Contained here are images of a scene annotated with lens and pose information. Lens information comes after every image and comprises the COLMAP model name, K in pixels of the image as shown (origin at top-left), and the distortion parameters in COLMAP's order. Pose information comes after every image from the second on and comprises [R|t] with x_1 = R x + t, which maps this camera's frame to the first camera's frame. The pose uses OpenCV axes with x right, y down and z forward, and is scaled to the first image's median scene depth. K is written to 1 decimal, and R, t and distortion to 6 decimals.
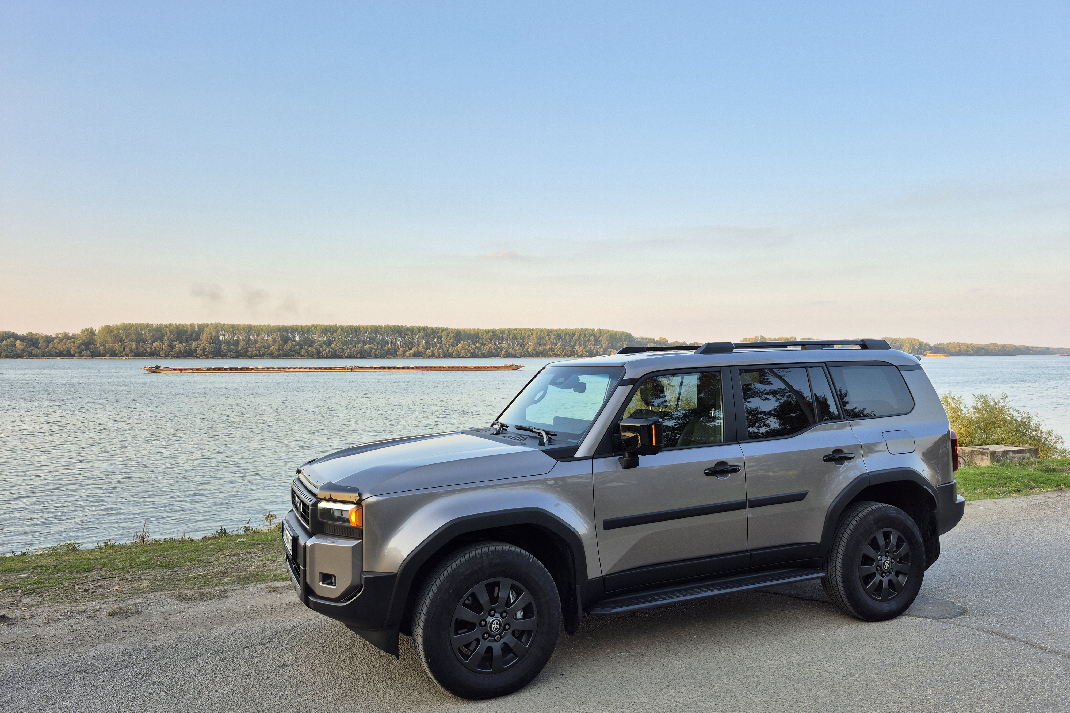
lens RADIAL K [[746.8, 0, 533.3], [0, 746.8, 358.4], [0, 0, 1]] dist [0.044995, -0.031527]
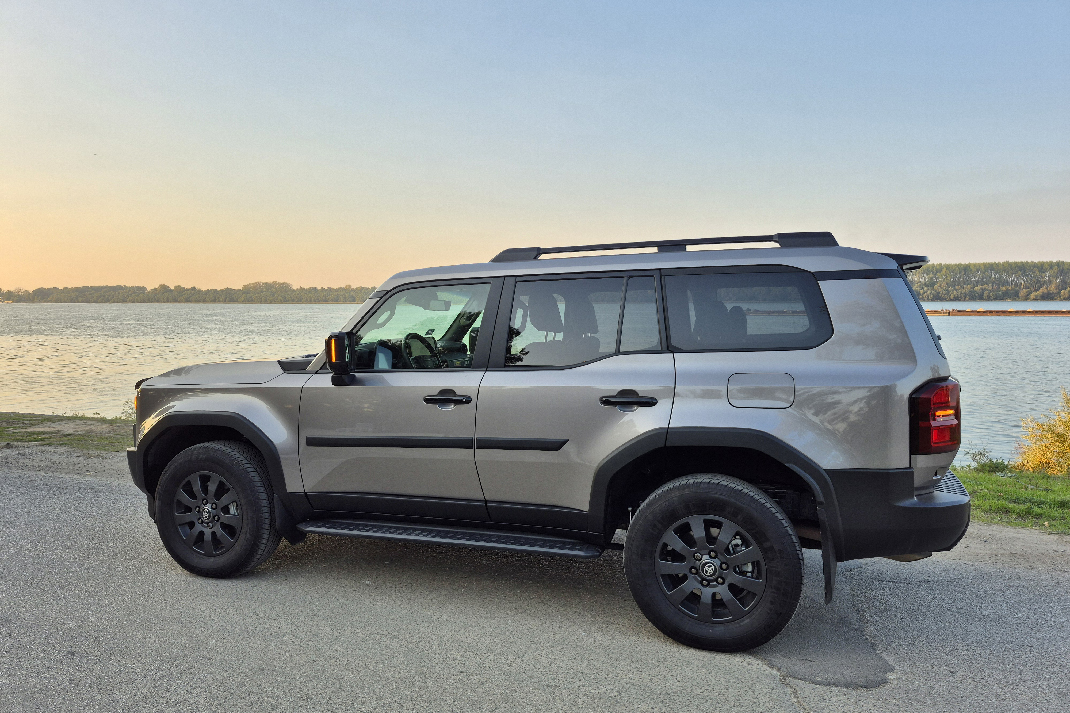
lens RADIAL K [[746.8, 0, 536.3], [0, 746.8, 349.8], [0, 0, 1]] dist [0.044995, -0.031527]
pose [[0.723917, 0.040692, -0.688686, 0.816681], [0.002819, 0.998076, 0.061936, 0.038710], [0.689882, -0.046778, 0.722409, 0.427975]]
